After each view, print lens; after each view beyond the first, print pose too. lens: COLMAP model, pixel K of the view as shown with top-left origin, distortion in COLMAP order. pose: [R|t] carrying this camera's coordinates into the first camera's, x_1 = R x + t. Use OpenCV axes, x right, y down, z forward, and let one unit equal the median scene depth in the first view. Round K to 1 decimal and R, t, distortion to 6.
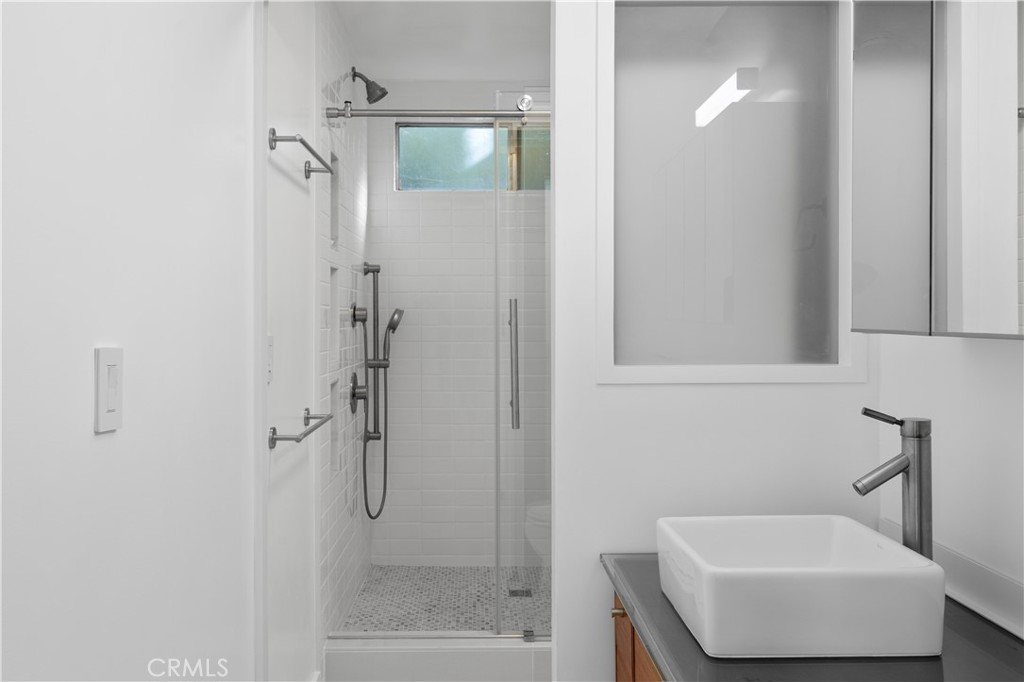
lens RADIAL K [[885.0, 0, 511.3], [0, 885.0, 339.6], [0, 0, 1]] dist [0.000306, 0.000021]
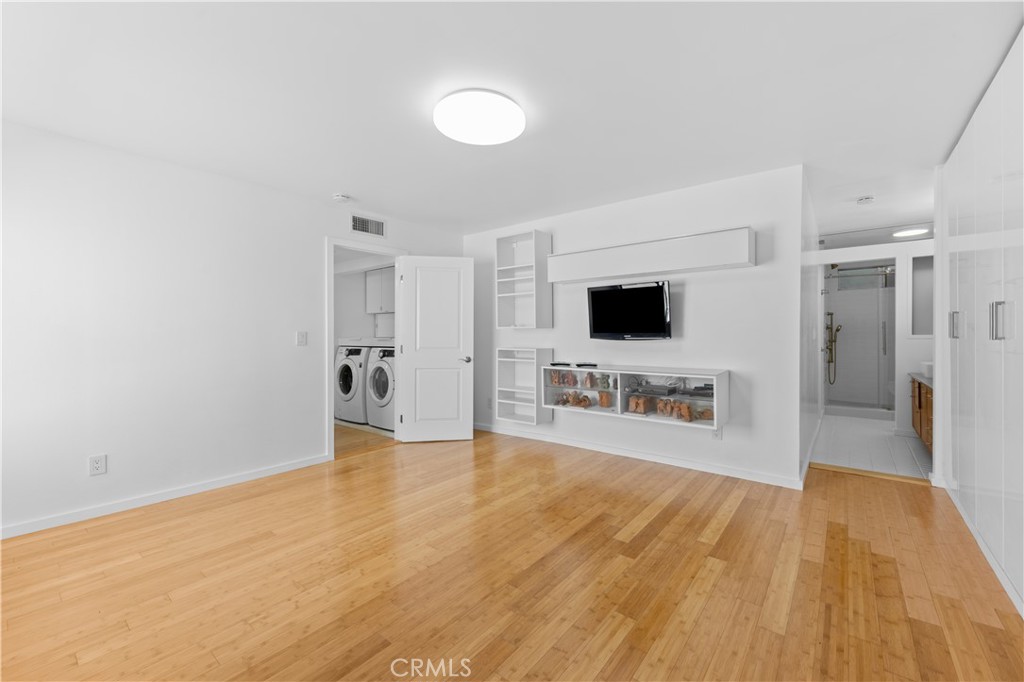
lens RADIAL K [[425.6, 0, 514.6], [0, 425.6, 338.2], [0, 0, 1]] dist [-0.003377, -0.000234]
pose [[0.756022, -0.004187, -0.654533, -0.002284], [0.003172, 0.999991, -0.002733, 0.017407], [0.654539, -0.000010, 0.756028, -1.097959]]
